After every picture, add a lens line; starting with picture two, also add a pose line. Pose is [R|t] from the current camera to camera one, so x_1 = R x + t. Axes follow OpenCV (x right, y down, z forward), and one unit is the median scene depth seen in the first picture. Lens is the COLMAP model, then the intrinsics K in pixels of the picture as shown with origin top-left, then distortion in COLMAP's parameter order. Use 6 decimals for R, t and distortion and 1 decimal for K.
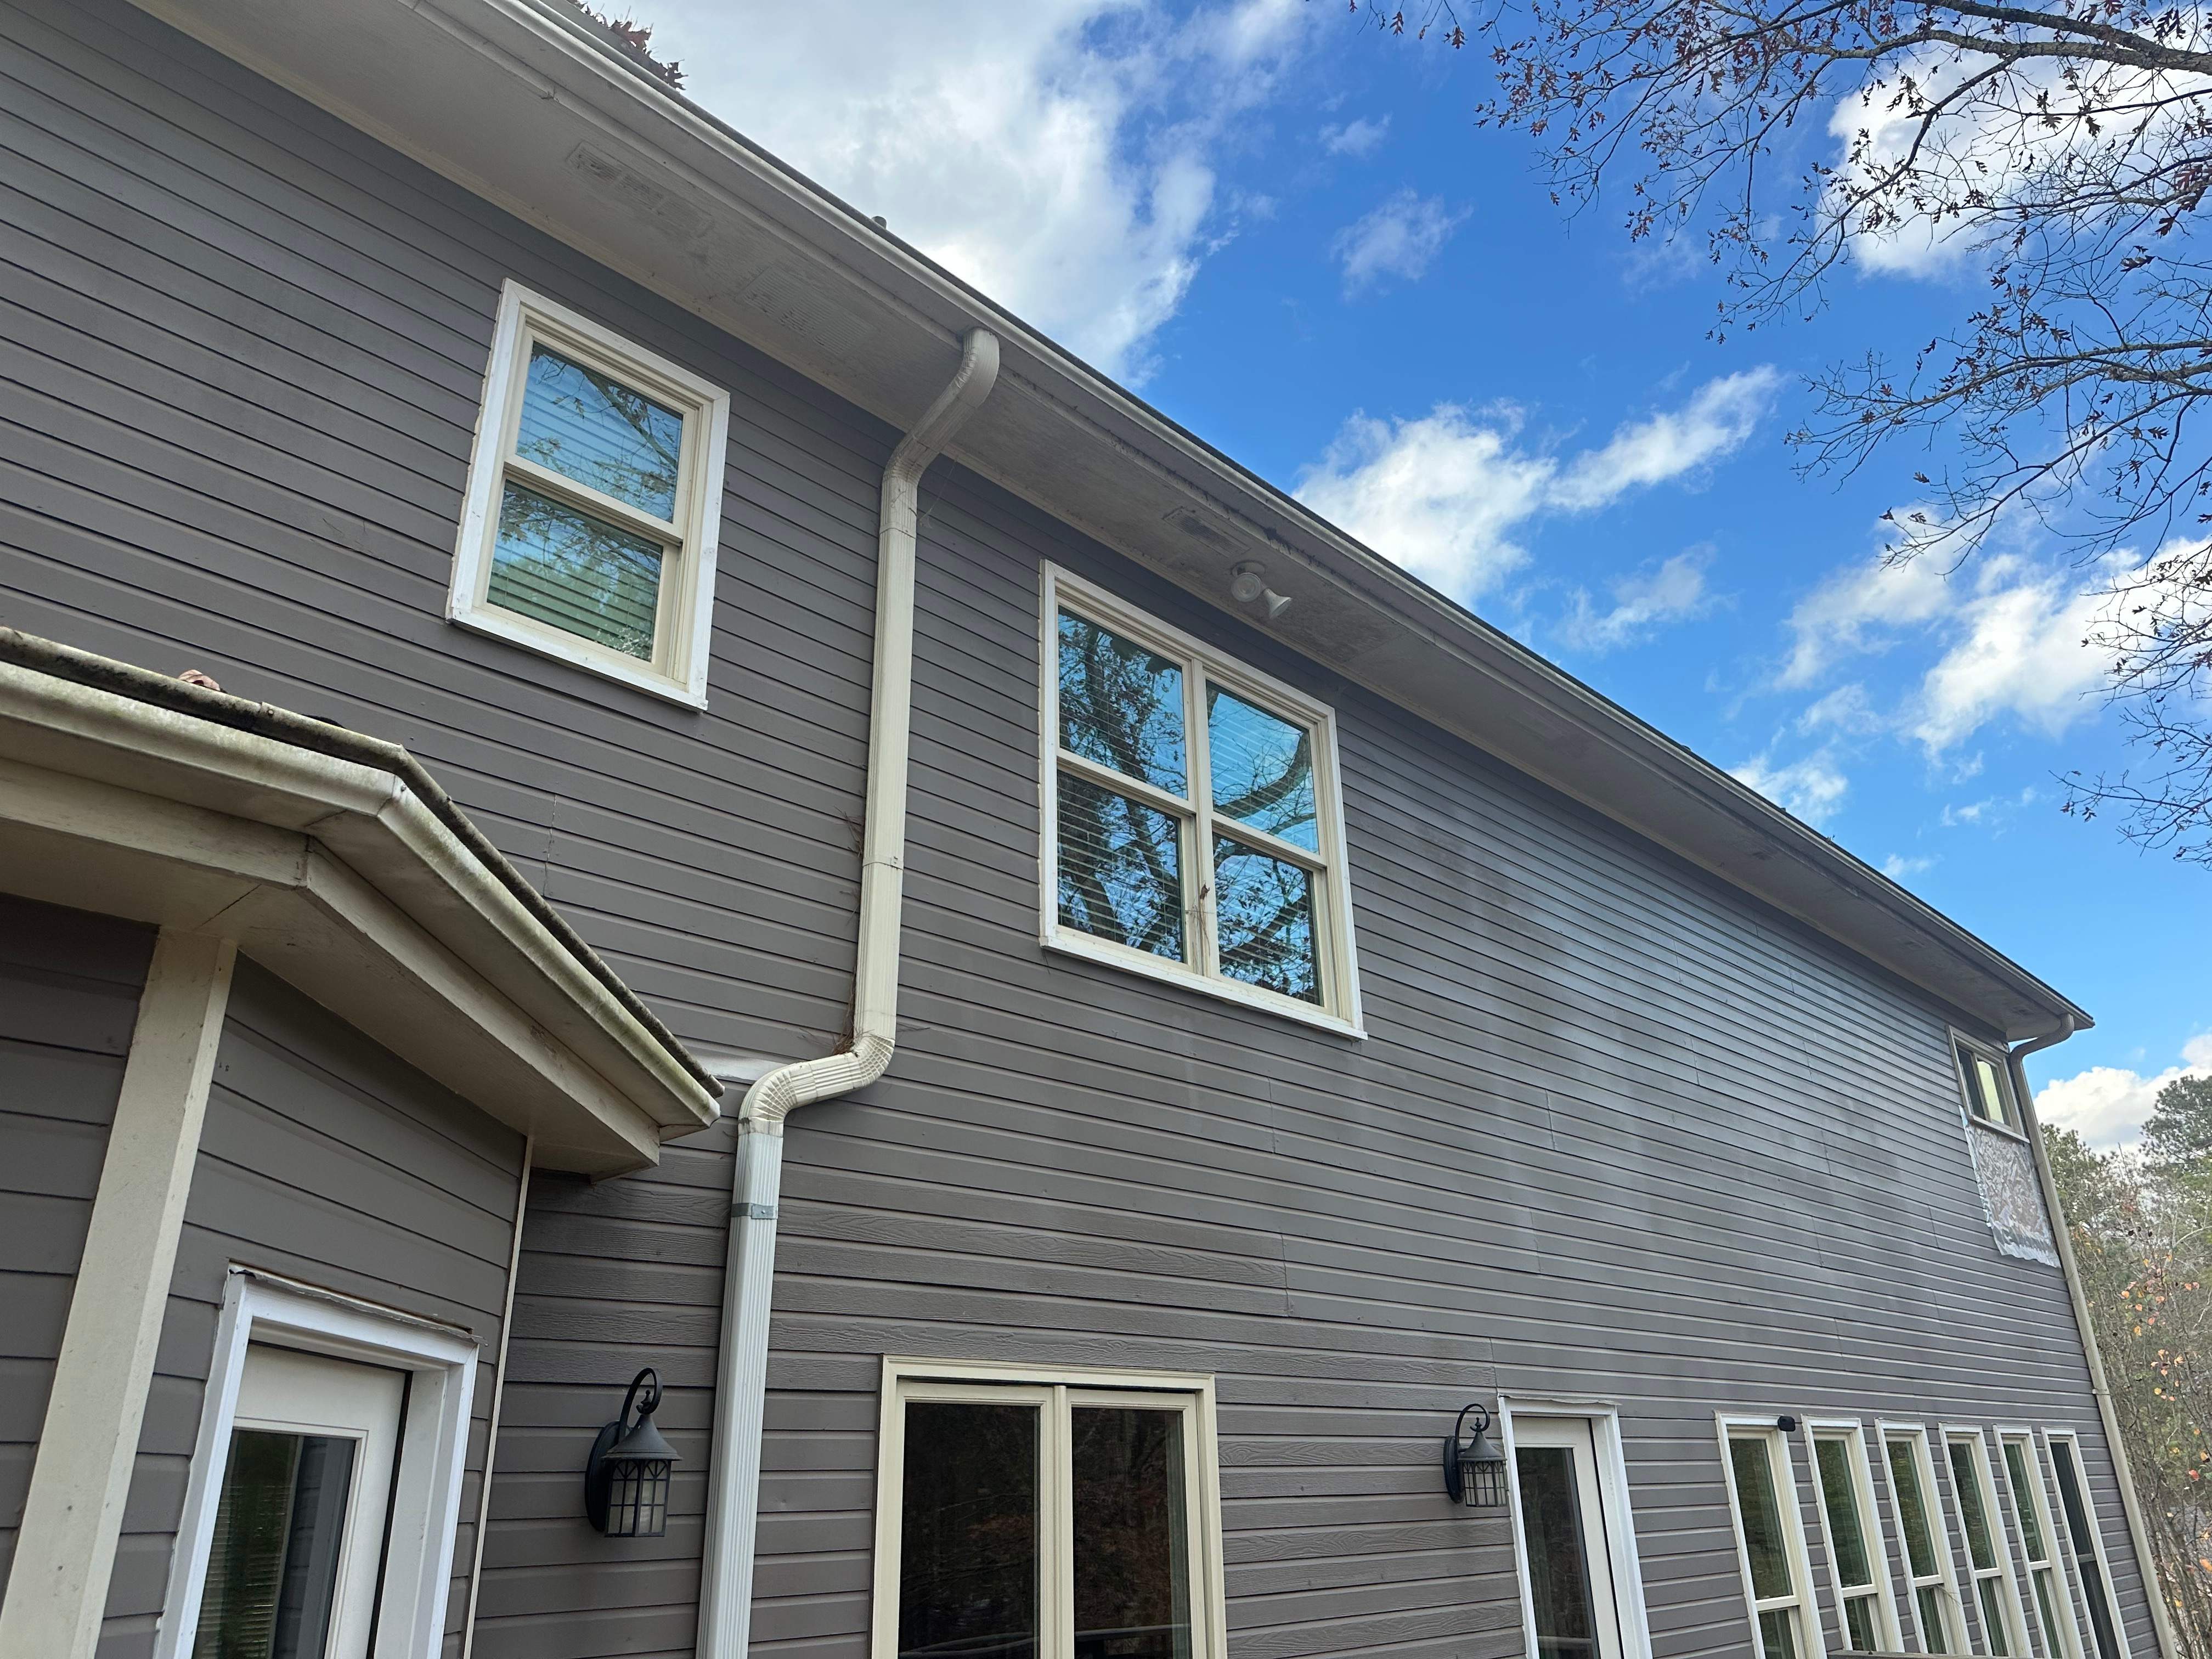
lens RADIAL K [[1527.5, 0, 1080.9], [0, 1527.5, 817.3], [0, 0, 1]] dist [0.075705, -0.098519]
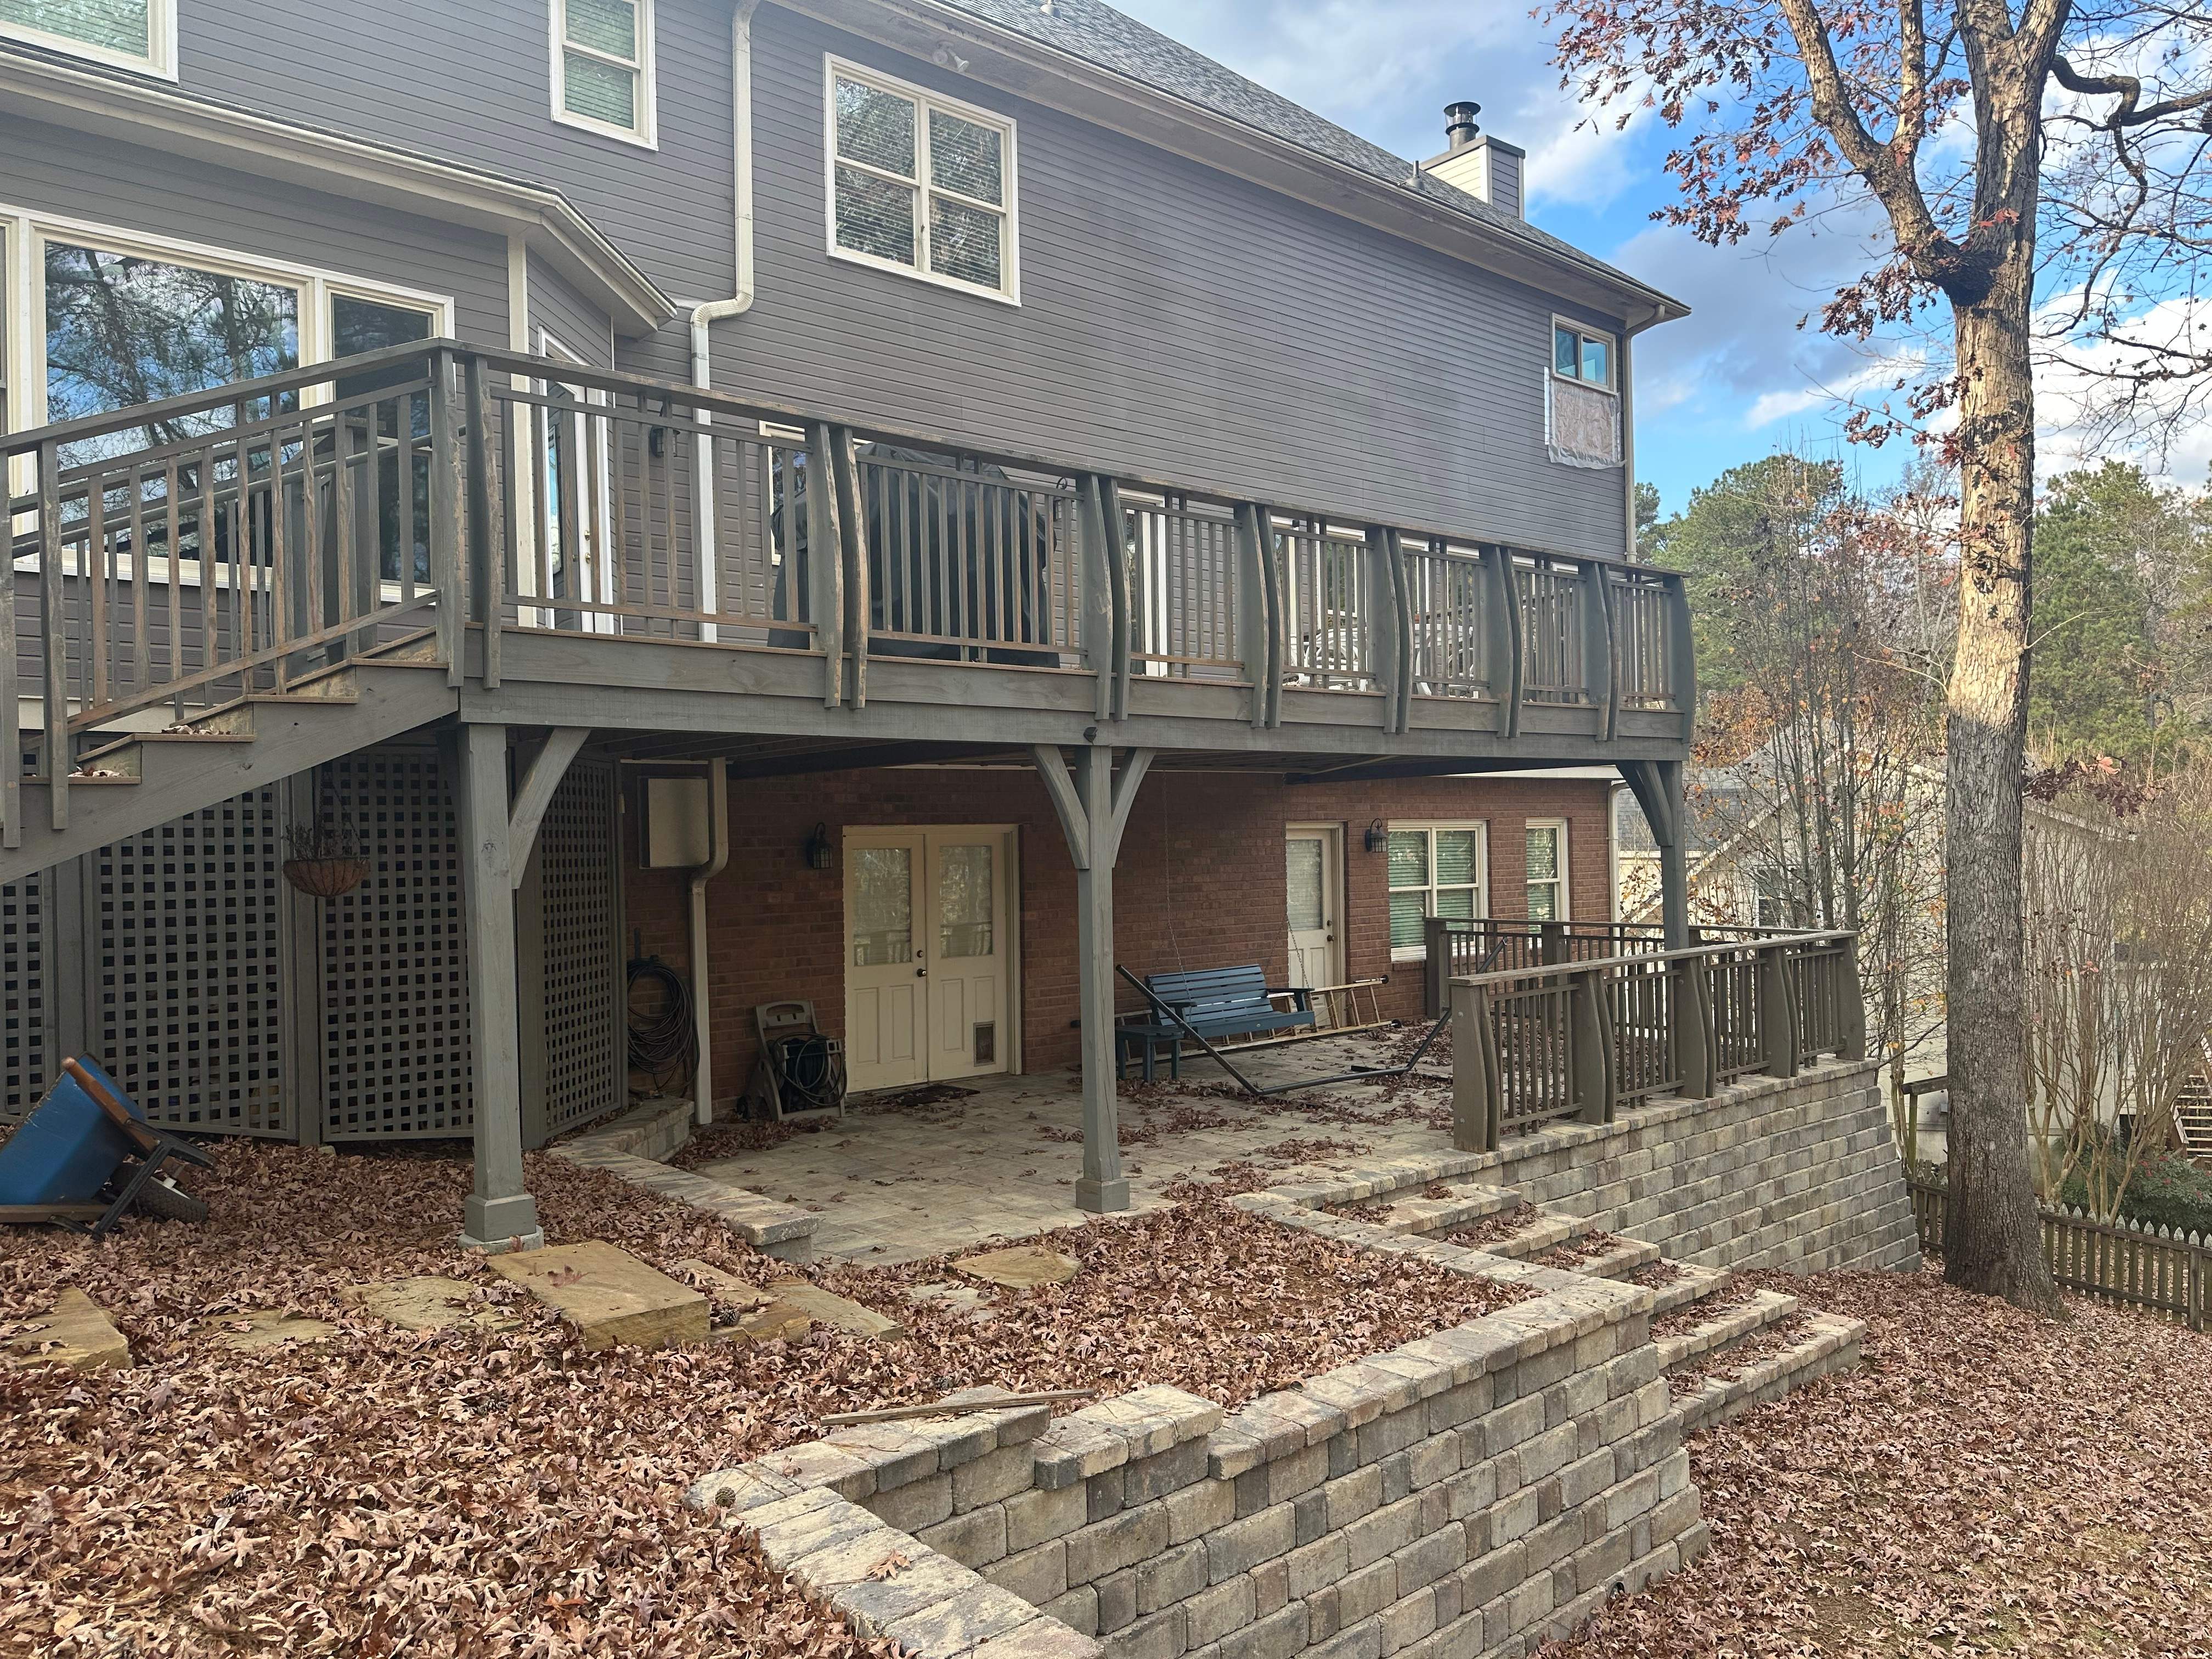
lens RADIAL K [[1545.9, 0, 1114.7], [0, 1545.9, 835.1], [0, 0, 1]] dist [0.066632, -0.083306]
pose [[0.997774, -0.007611, -0.066254, 0.533464], [0.033078, 0.919130, 0.392563, -0.019288], [0.057909, -0.393881, 0.917335, -1.395361]]
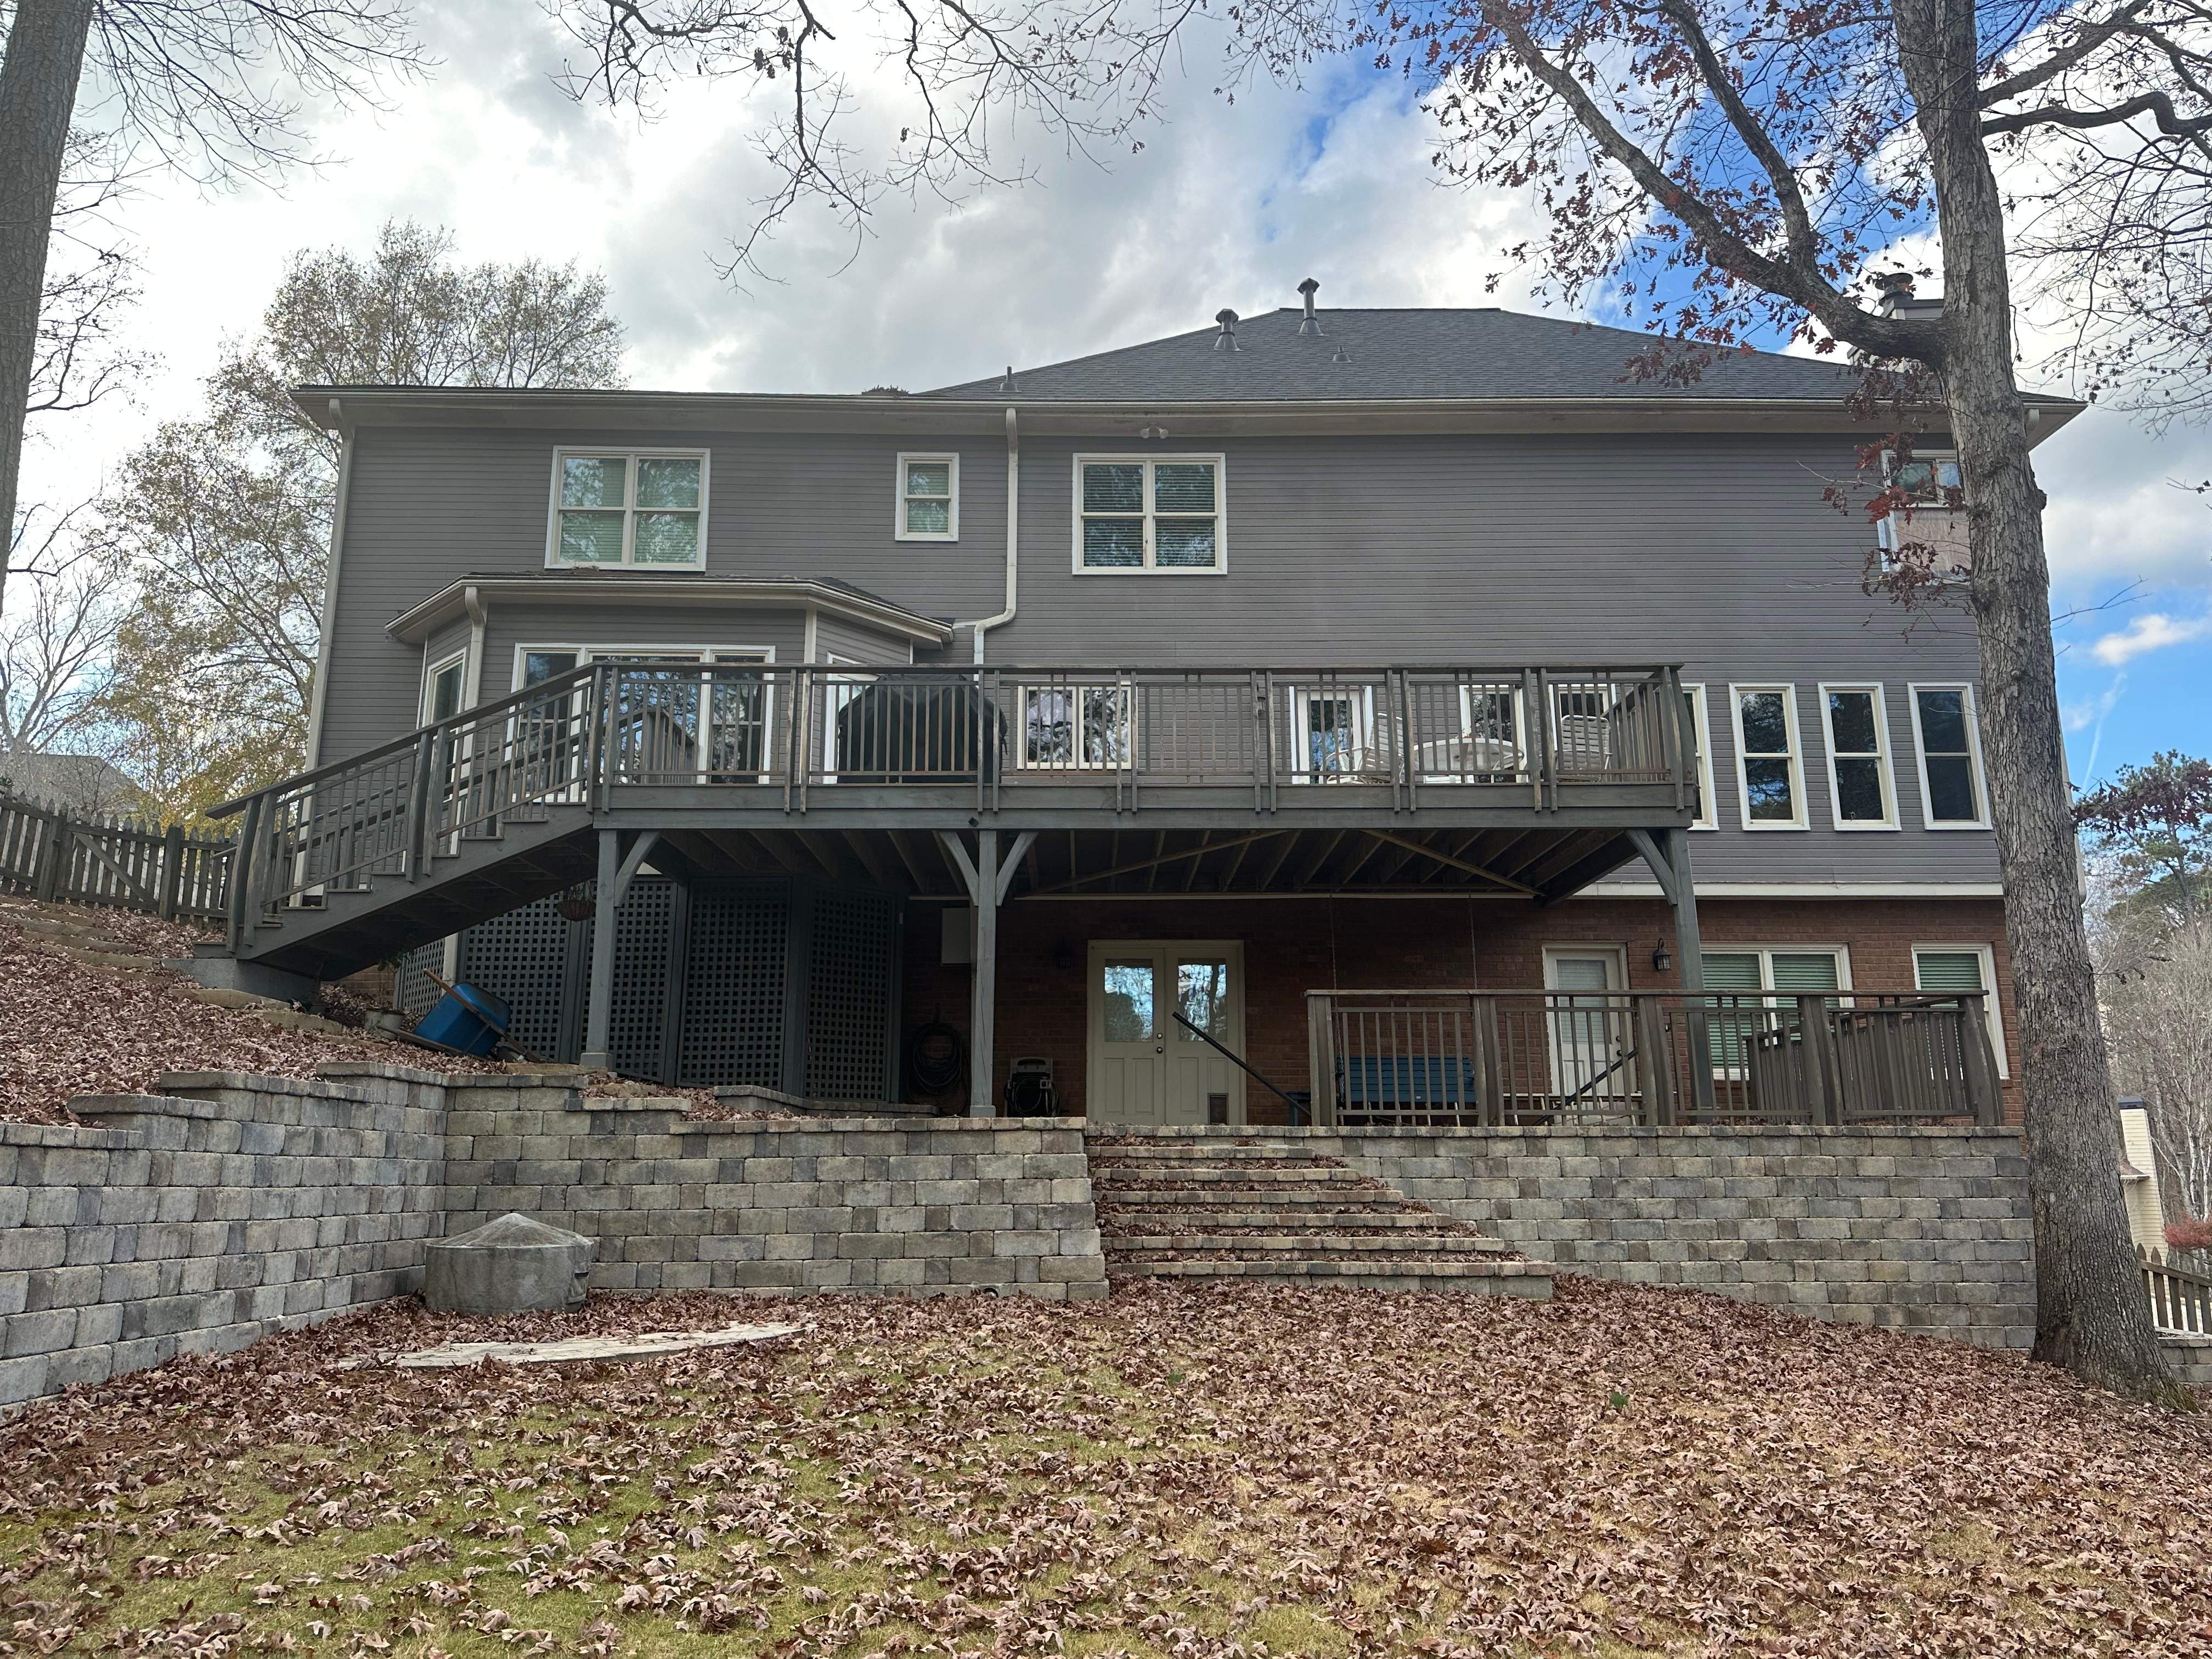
lens RADIAL K [[1496.0, 0, 1106.0], [0, 1496.0, 829.5], [0, 0, 1]] dist [0.073252, -0.088946]
pose [[0.724394, -0.140048, -0.675011, 2.225157], [0.266725, 0.959829, 0.087097, 0.360465], [0.635697, -0.243135, 0.732649, -1.580651]]
